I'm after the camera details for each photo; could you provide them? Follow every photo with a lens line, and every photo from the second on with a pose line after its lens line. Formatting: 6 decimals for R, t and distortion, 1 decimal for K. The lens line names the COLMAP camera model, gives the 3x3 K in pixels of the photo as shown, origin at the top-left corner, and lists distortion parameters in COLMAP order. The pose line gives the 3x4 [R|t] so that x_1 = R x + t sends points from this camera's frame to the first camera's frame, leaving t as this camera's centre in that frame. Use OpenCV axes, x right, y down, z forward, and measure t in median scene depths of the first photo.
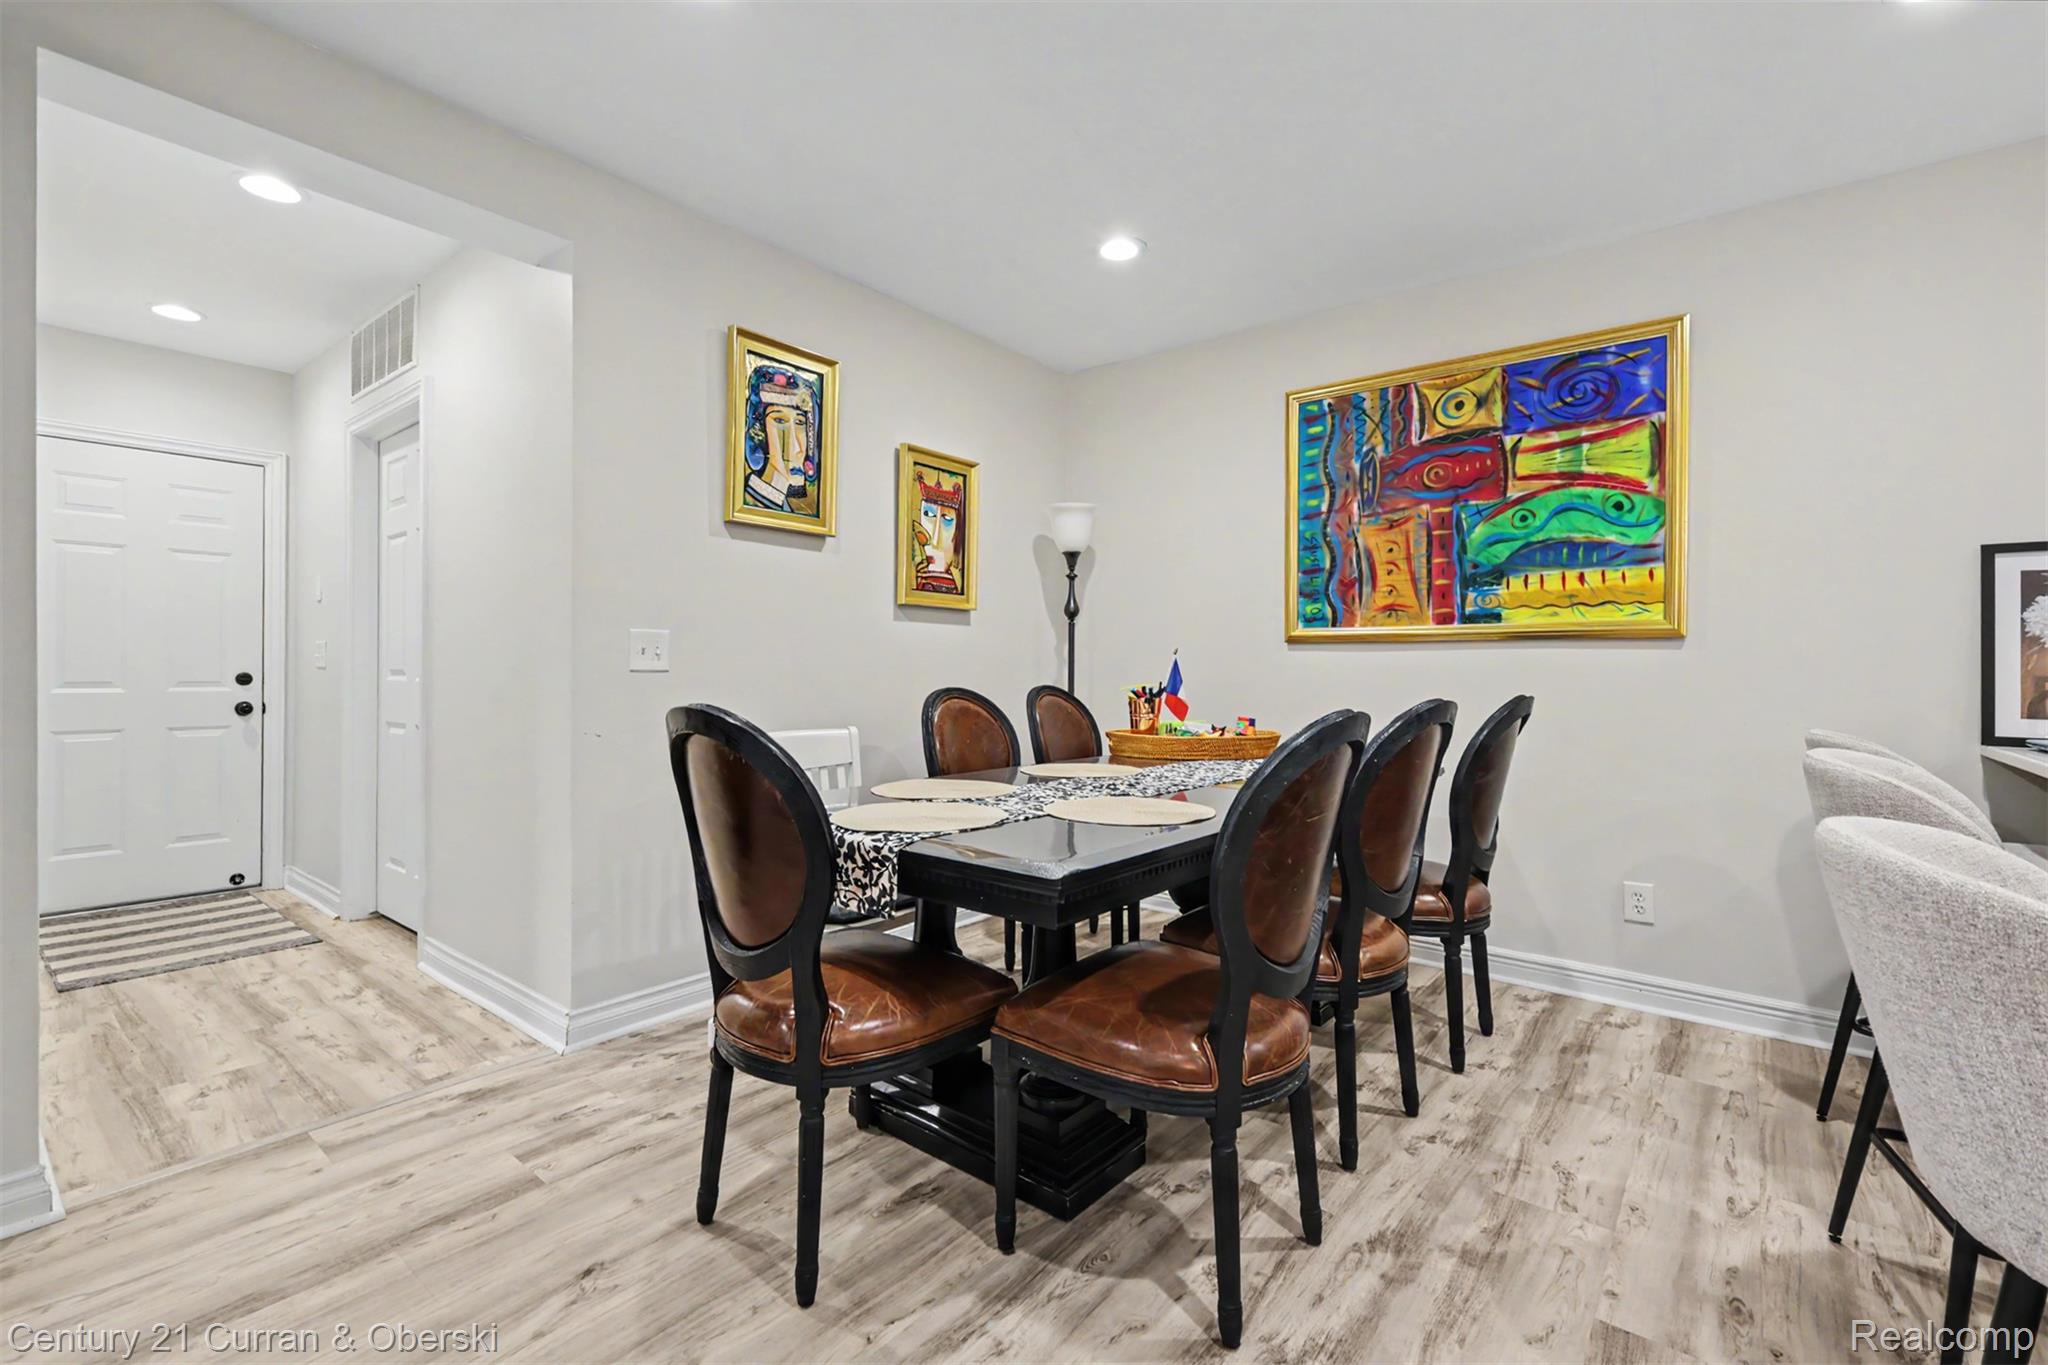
lens RADIAL K [[897.1, 0, 1024.1], [0, 897.1, 670.6], [0, 0, 1]] dist [0.002054, -0.000346]
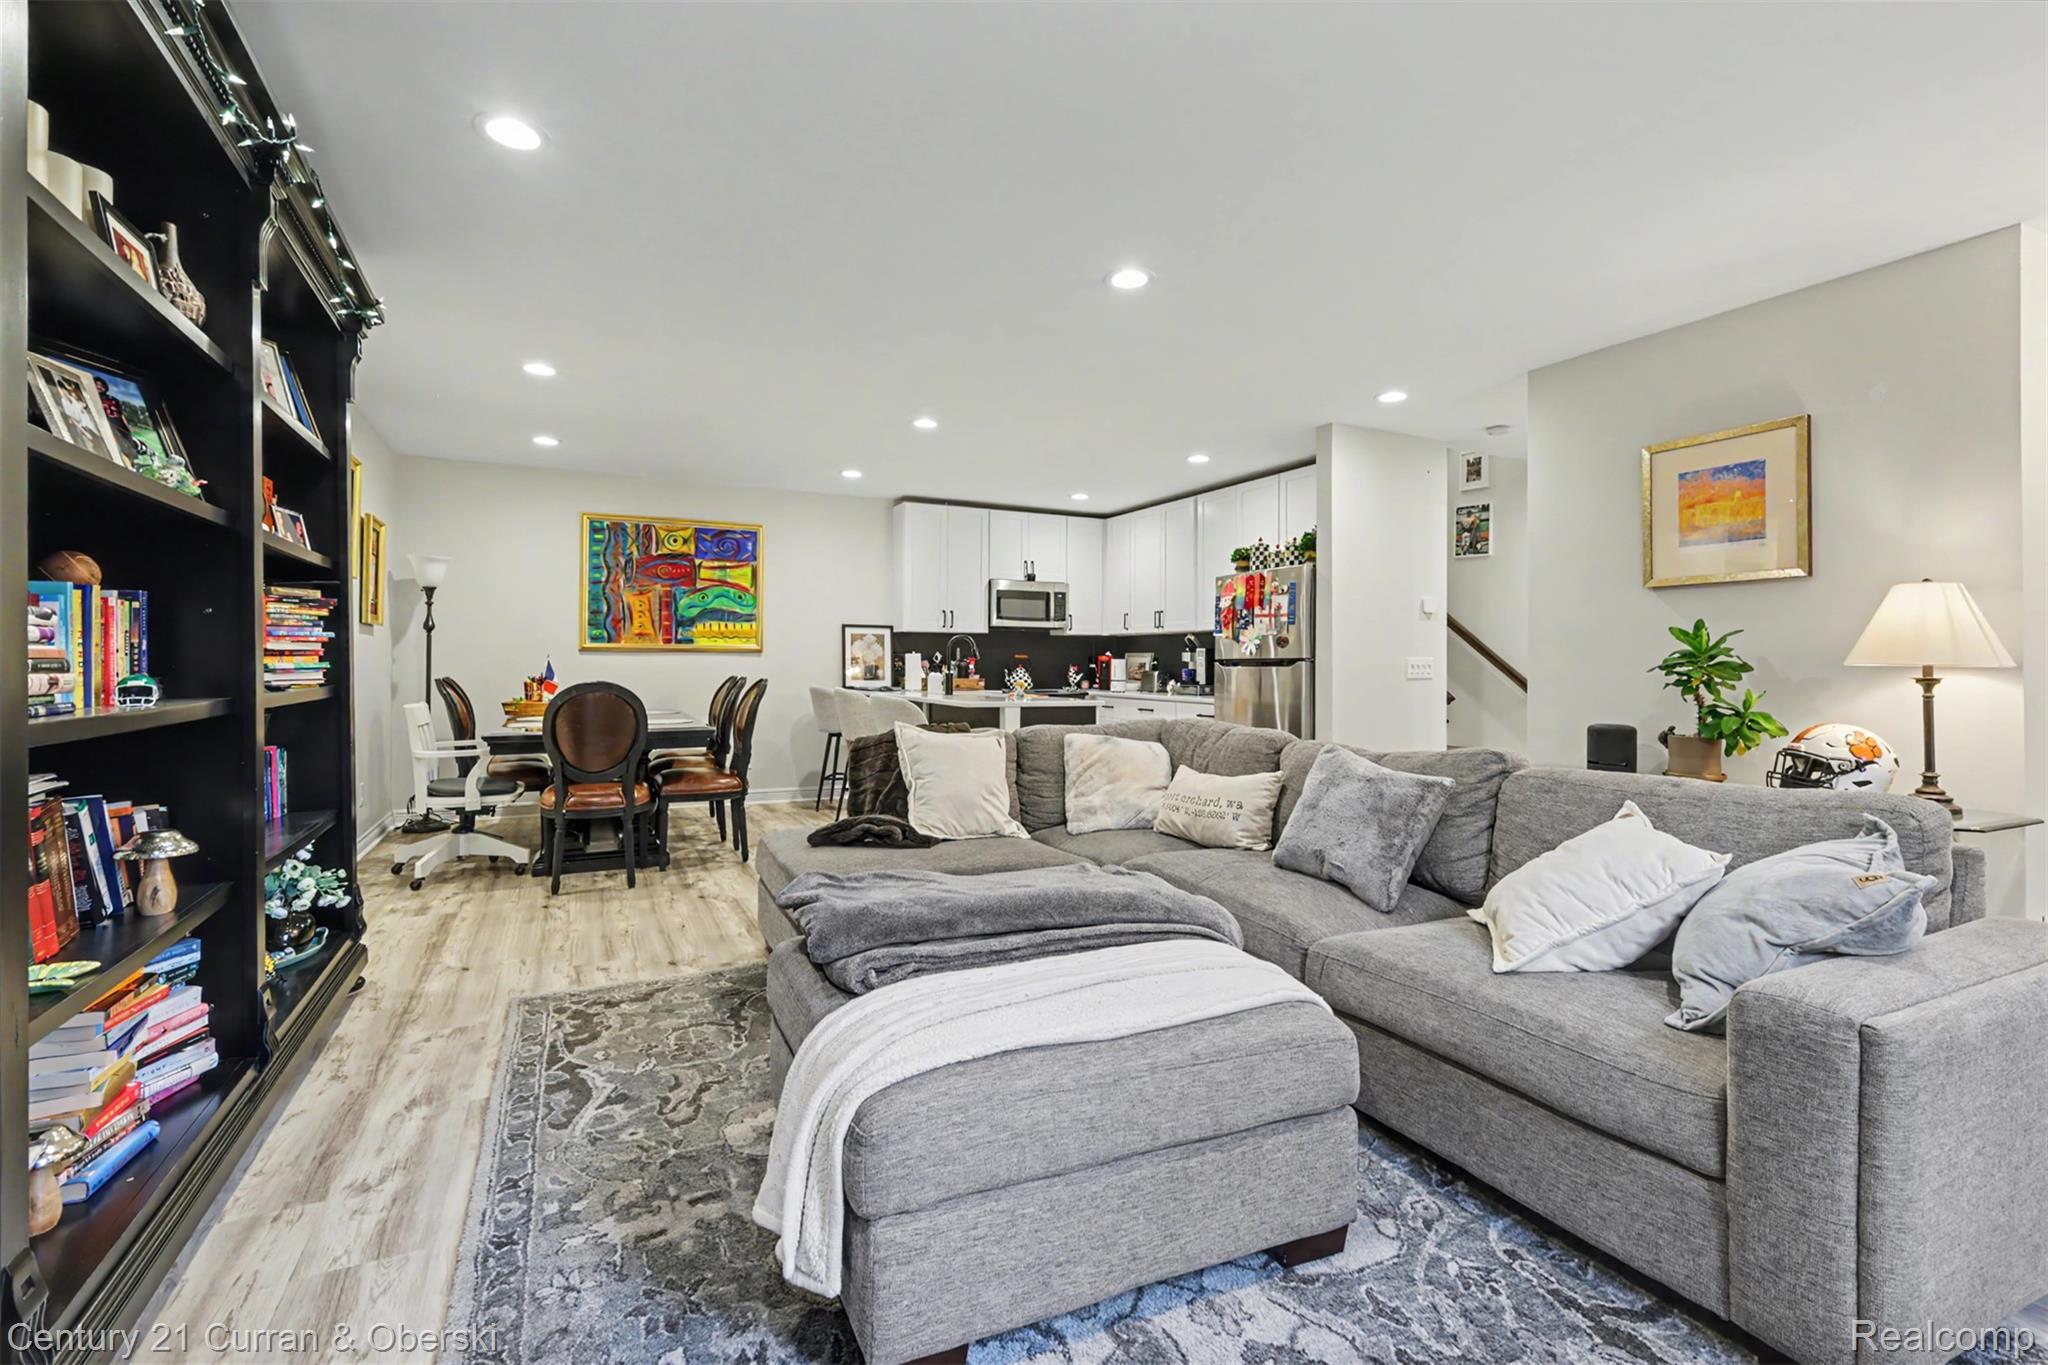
lens RADIAL K [[897.1, 0, 1027.3], [0, 897.1, 657.1], [0, 0, 1]] dist [0.002054, -0.000346]
pose [[0.416734, 0.002374, 0.909025, -1.098872], [0.002046, 0.999992, -0.003549, -0.011354], [-0.909026, 0.003339, 0.416726, -0.640609]]
